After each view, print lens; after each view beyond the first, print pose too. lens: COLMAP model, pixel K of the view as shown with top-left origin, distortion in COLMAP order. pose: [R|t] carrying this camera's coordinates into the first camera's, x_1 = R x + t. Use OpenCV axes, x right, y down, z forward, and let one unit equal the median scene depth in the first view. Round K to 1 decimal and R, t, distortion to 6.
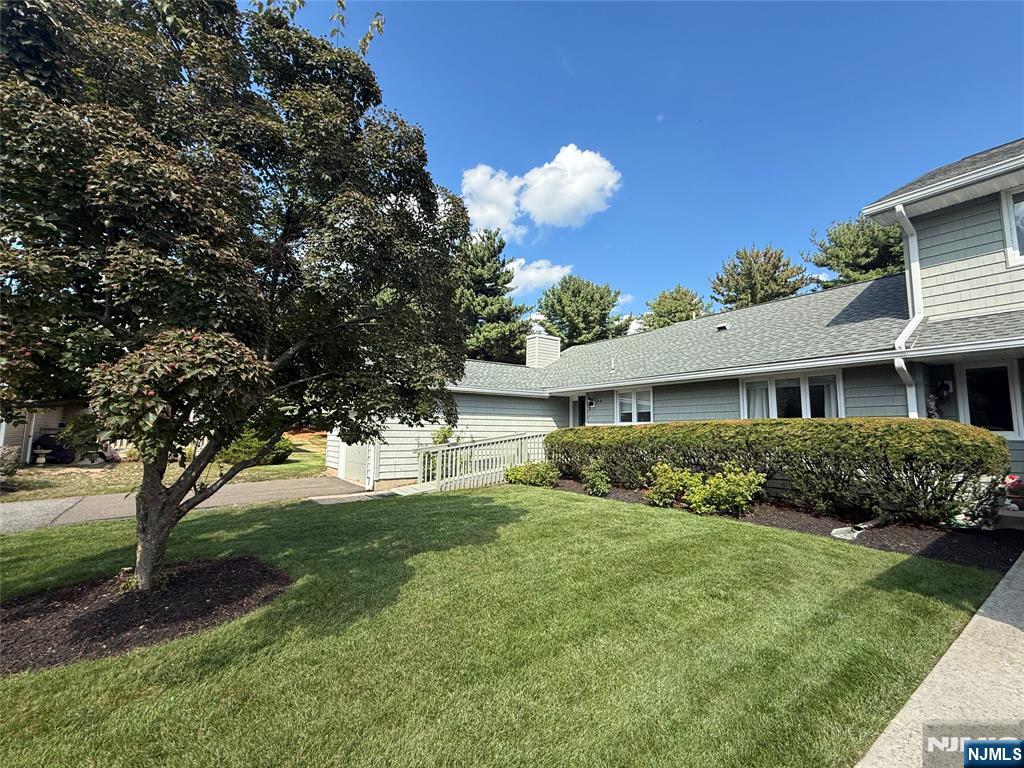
lens RADIAL K [[440.9, 0, 505.6], [0, 440.9, 376.1], [0, 0, 1]] dist [-0.003921, 0.001404]
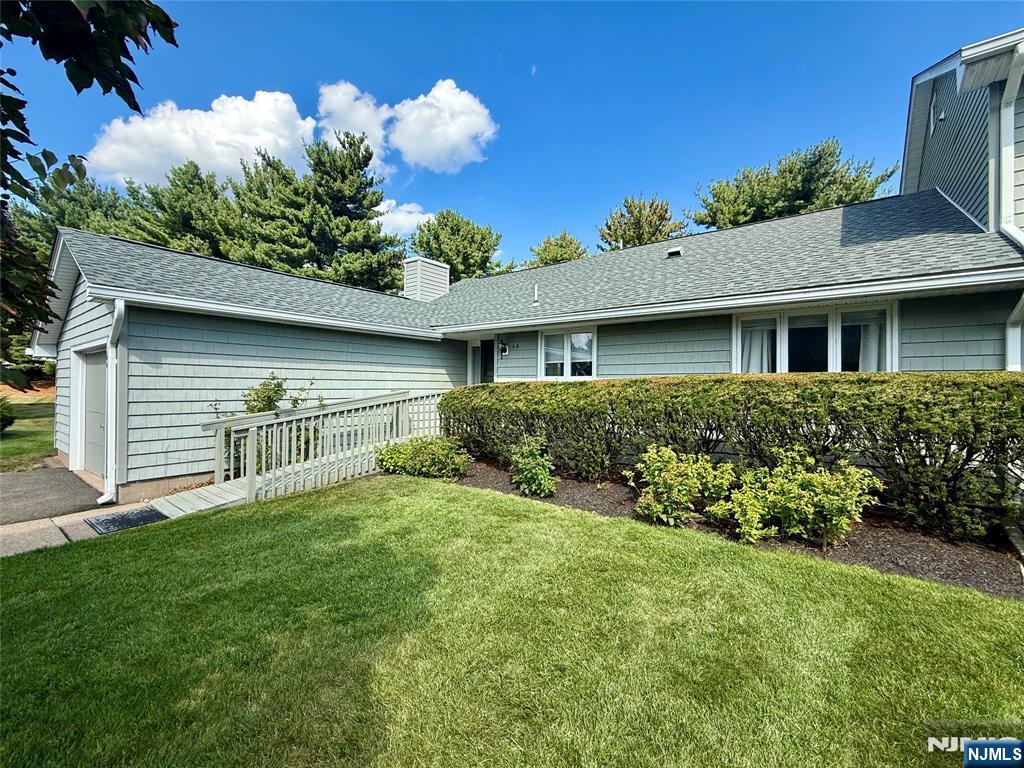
lens RADIAL K [[440.9, 0, 510.1], [0, 440.9, 380.0], [0, 0, 1]] dist [-0.003921, 0.001404]
pose [[0.953671, 0.001893, 0.300847, -0.008829], [-0.036666, 0.993257, 0.109980, 0.035400], [-0.298610, -0.115915, 0.947310, 0.346641]]
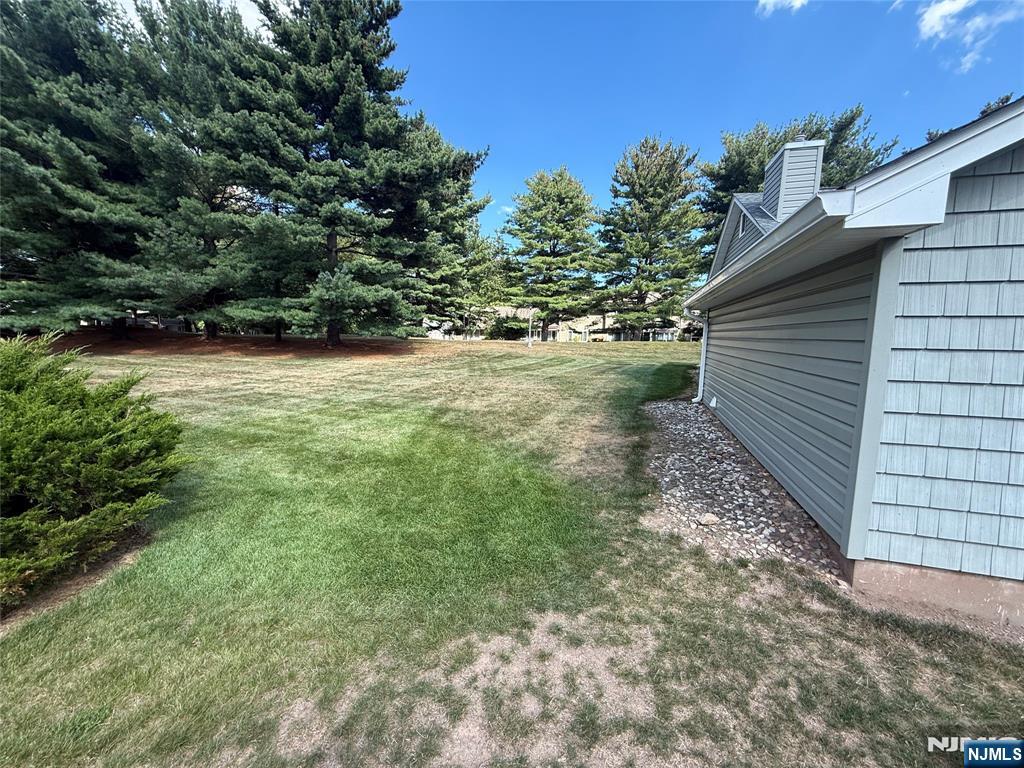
lens RADIAL K [[405.9, 0, 509.0], [0, 405.9, 380.2], [0, 0, 1]] dist [-0.003465, 0.000810]
pose [[0.792384, -0.066085, 0.606432, -0.744917], [-0.084481, 0.972648, 0.216378, 0.142953], [-0.604144, -0.222686, 0.765128, 1.222527]]
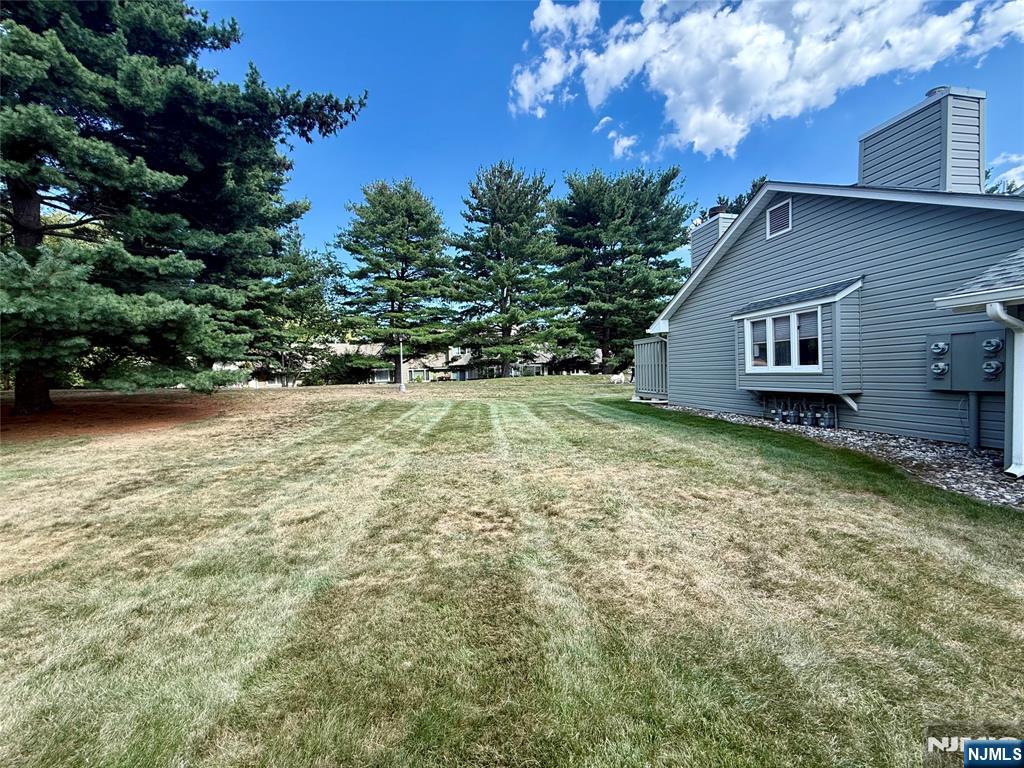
lens RADIAL K [[405.9, 0, 510.1], [0, 405.9, 382.3], [0, 0, 1]] dist [-0.003465, 0.000810]
pose [[0.425430, -0.045745, 0.903834, -0.615970], [-0.080128, 0.992895, 0.087968, 0.216518], [-0.901437, -0.109847, 0.418742, 1.790406]]
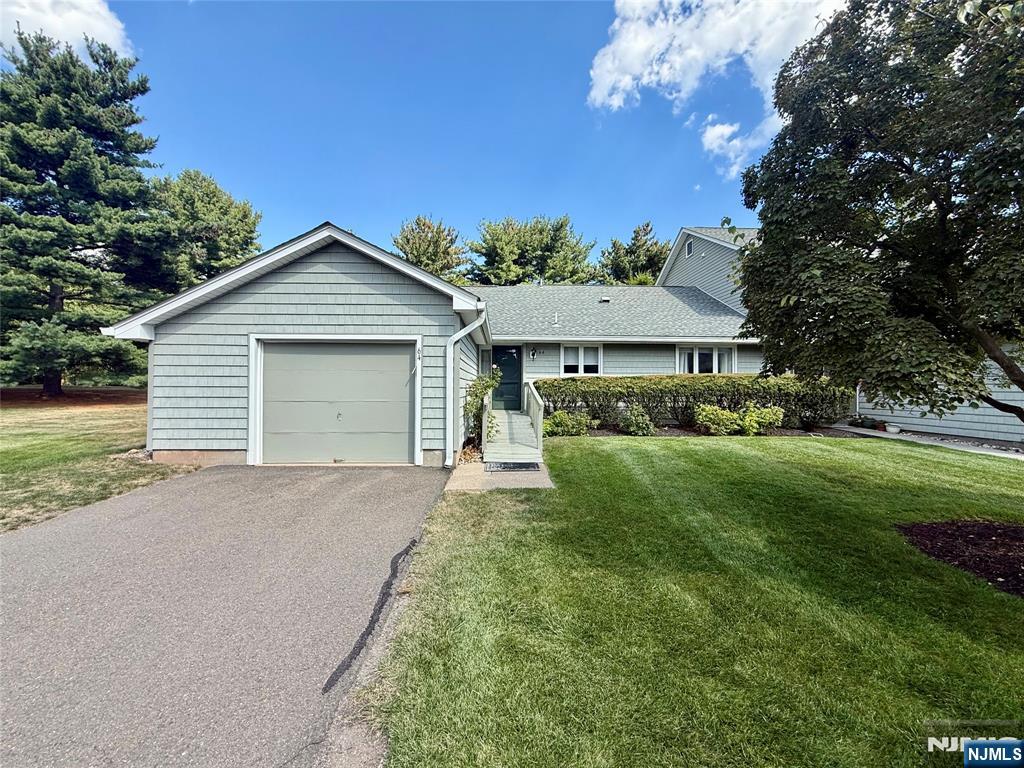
lens RADIAL K [[440.9, 0, 511.9], [0, 440.9, 378.2], [0, 0, 1]] dist [-0.003921, 0.001404]
pose [[0.550020, 0.011510, 0.835072, -0.728379], [-0.105198, 0.992896, 0.055603, 0.071025], [-0.828499, -0.118431, 0.547324, 0.518100]]
